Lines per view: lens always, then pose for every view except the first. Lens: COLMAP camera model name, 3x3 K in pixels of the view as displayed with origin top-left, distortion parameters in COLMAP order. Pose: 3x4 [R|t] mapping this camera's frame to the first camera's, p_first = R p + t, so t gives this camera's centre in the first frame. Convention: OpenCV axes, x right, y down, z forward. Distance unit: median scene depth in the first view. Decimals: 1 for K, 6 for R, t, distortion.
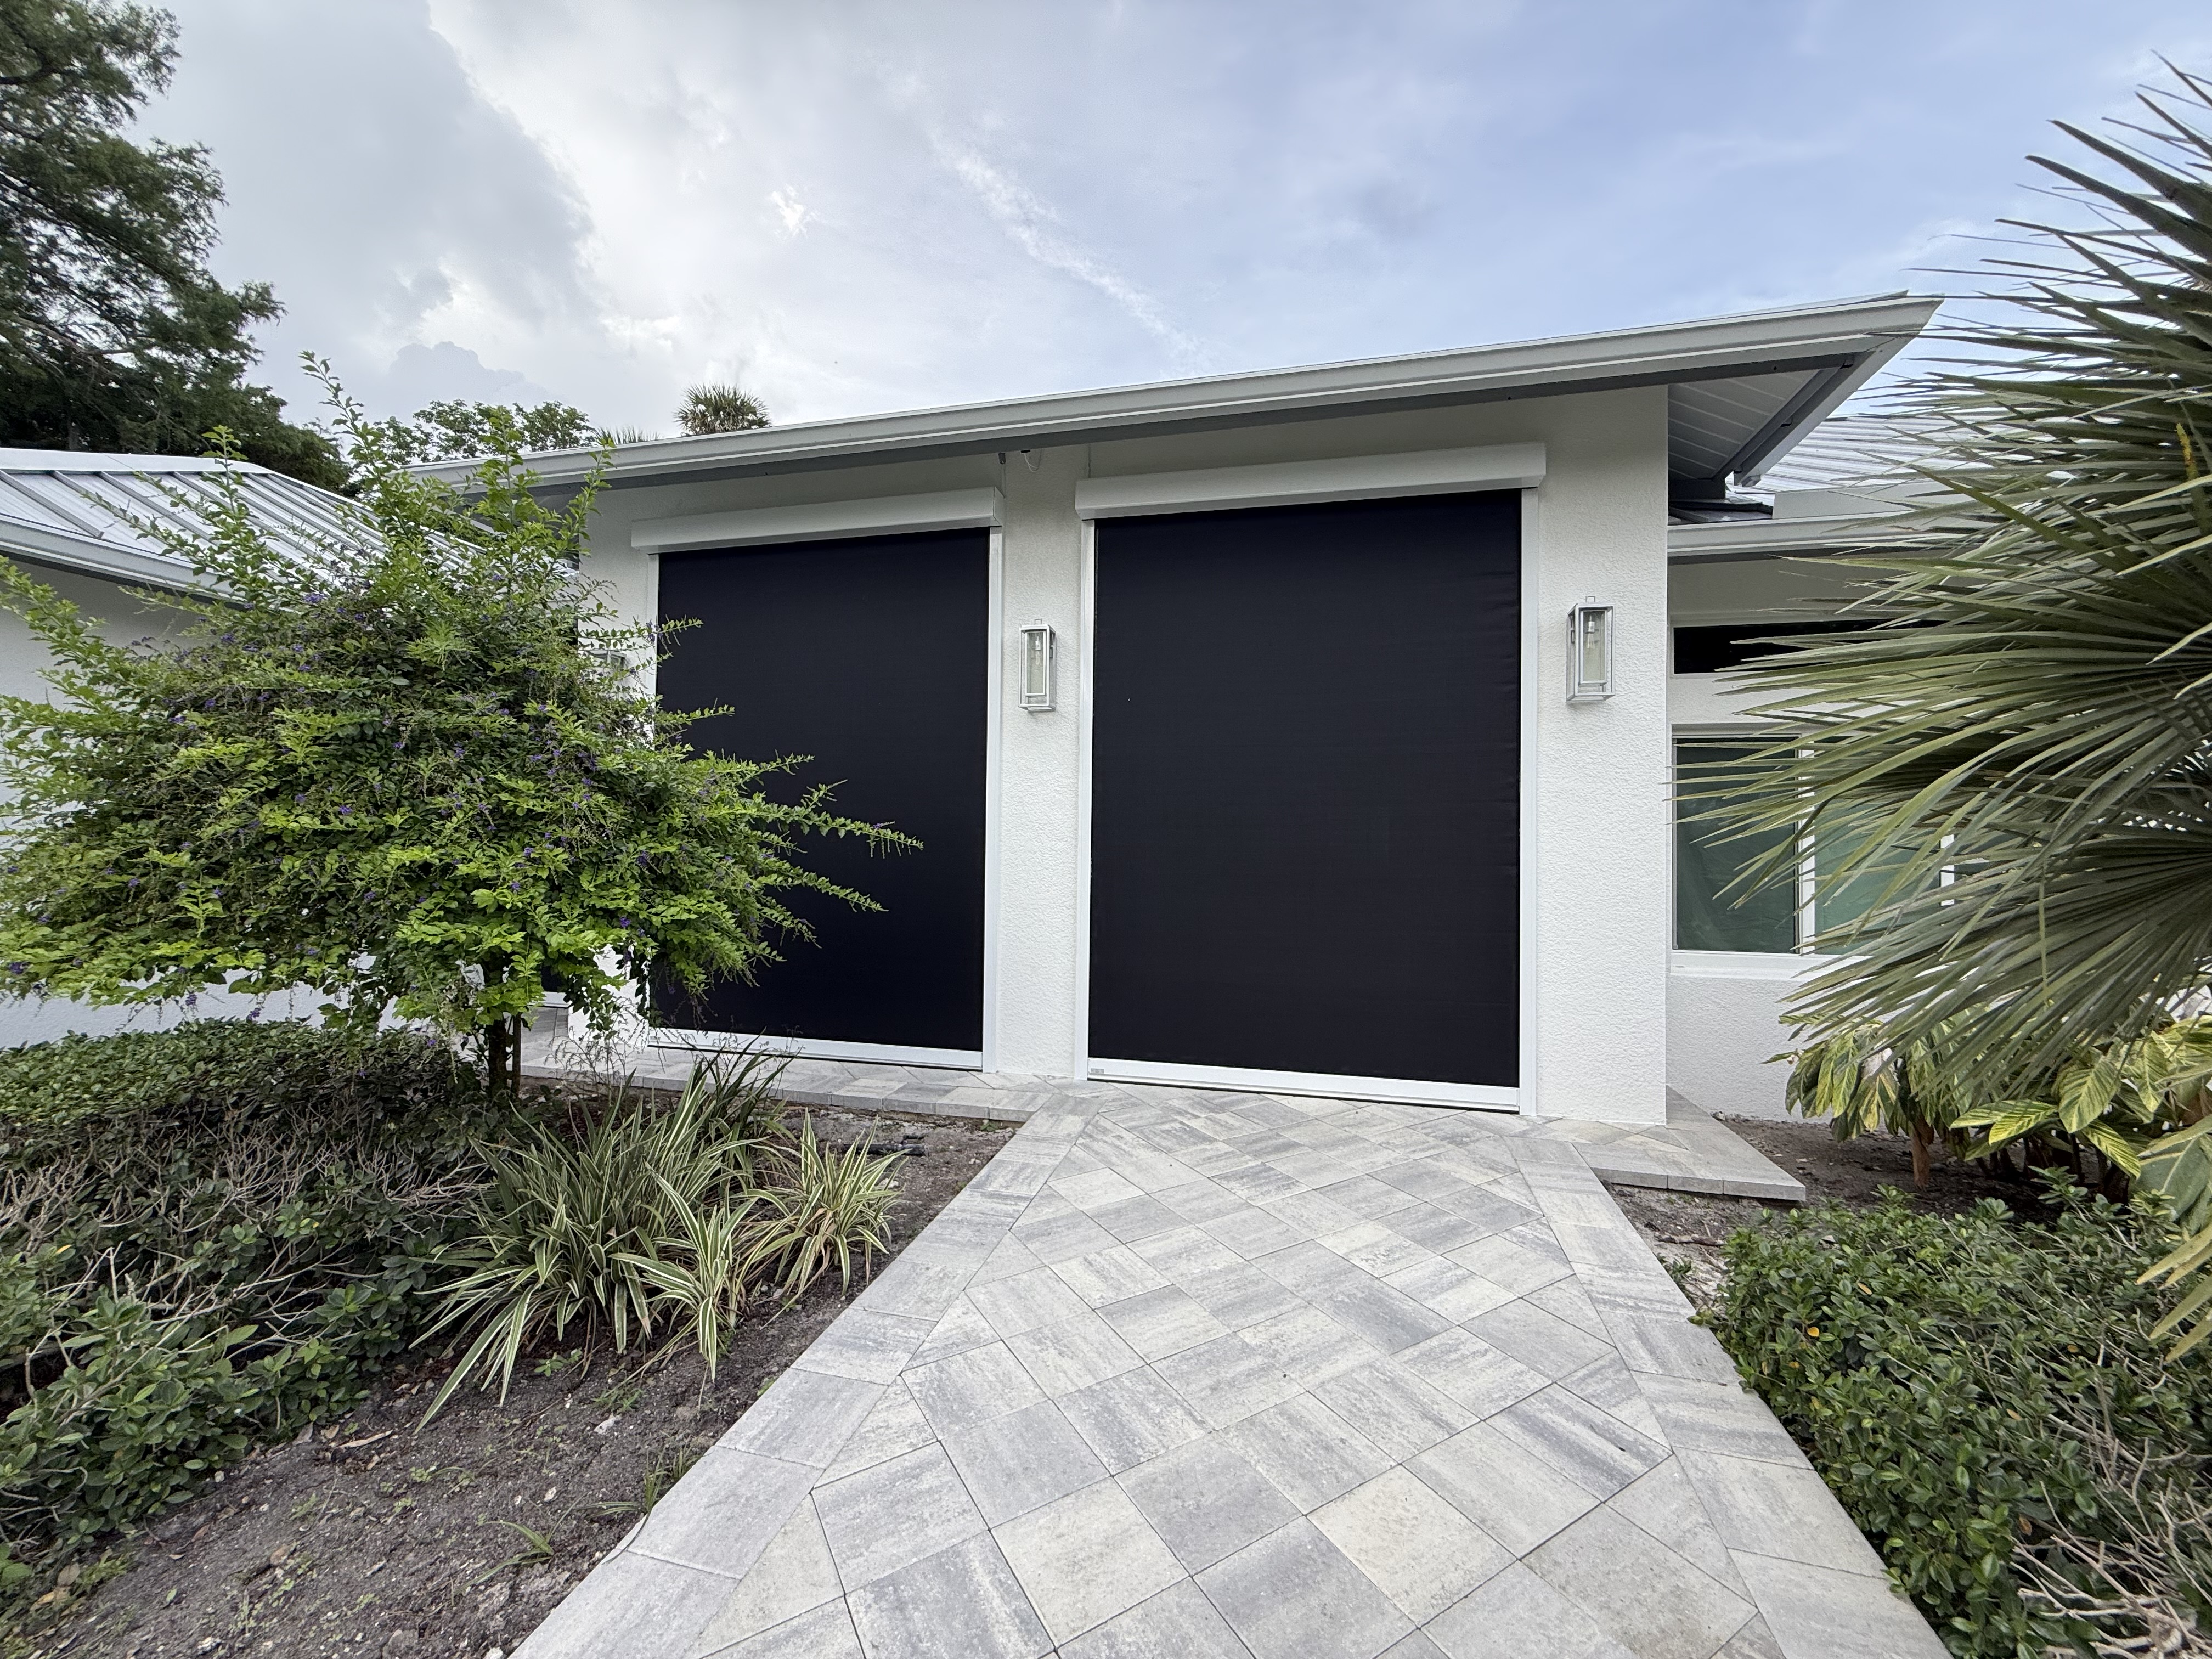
lens RADIAL K [[877.2, 0, 1106.0], [0, 877.2, 829.5], [0, 0, 1]] dist [0.000093, 0.000055]
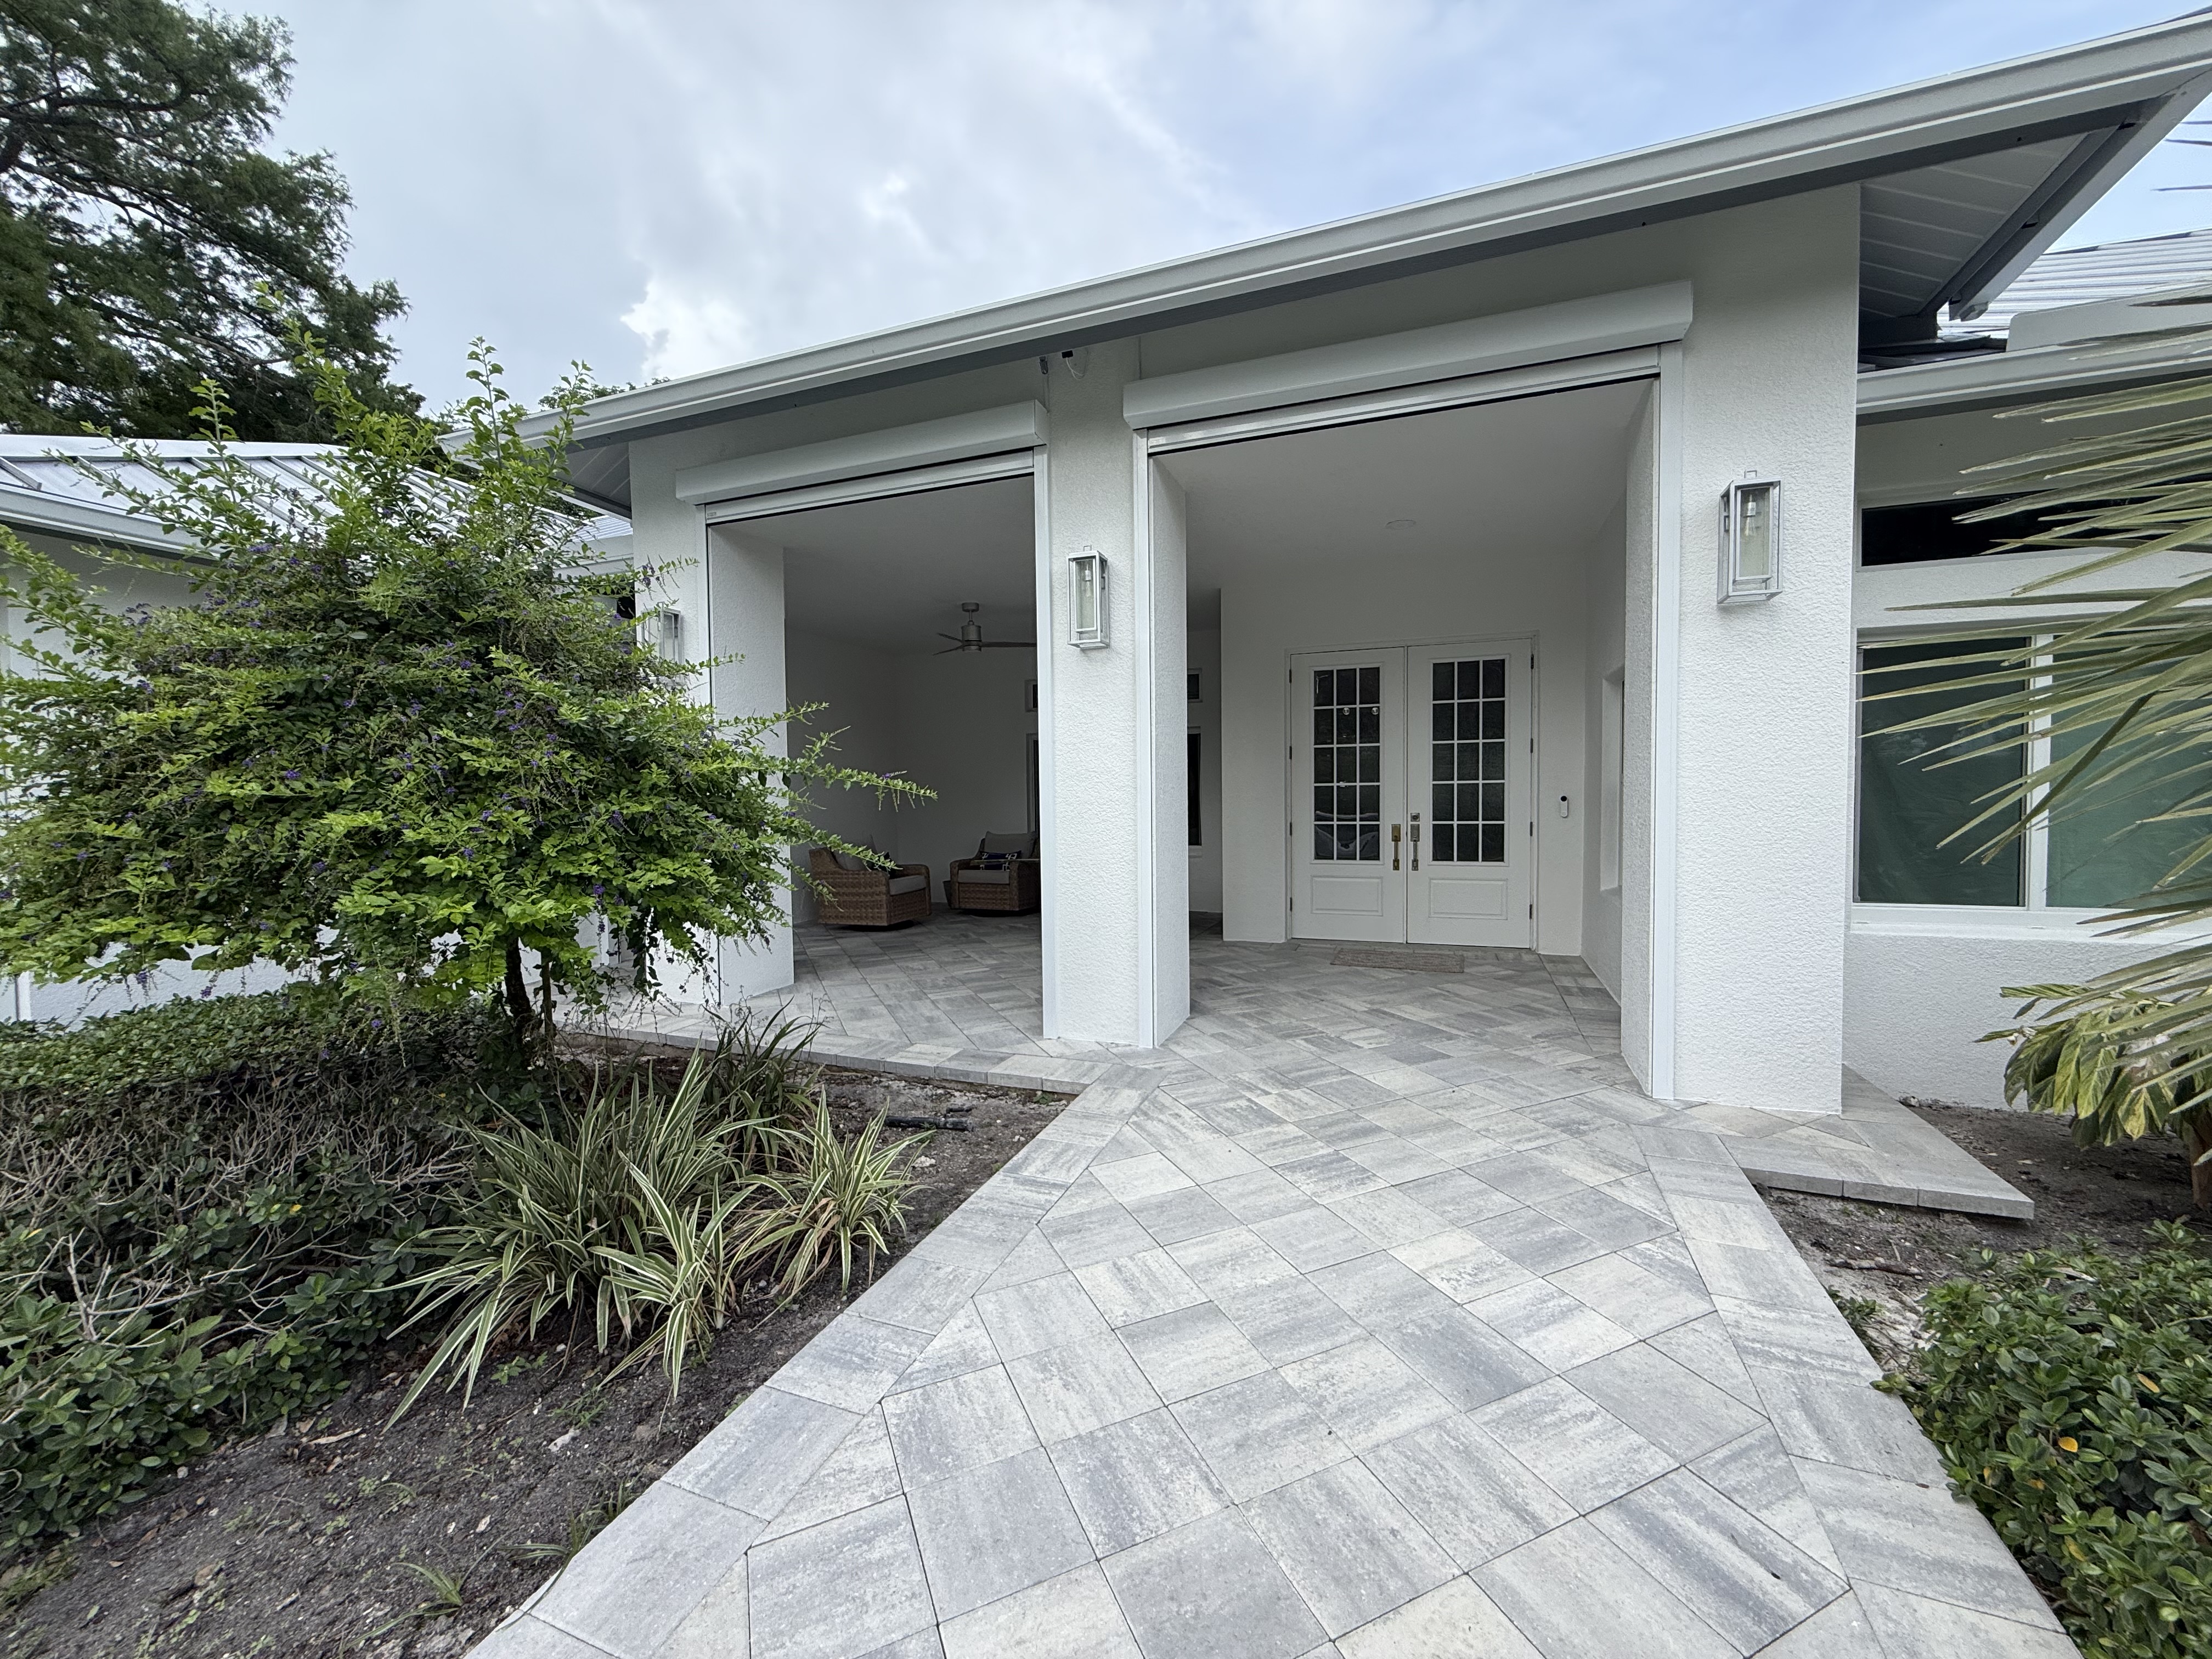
lens RADIAL K [[877.2, 0, 1106.0], [0, 877.2, 829.5], [0, 0, 1]] dist [0.000093, 0.000055]
pose [[0.991400, -0.019284, -0.129436, 0.096827], [0.026414, 0.998213, 0.053602, 0.007922], [0.128171, -0.056560, 0.990138, 0.163956]]
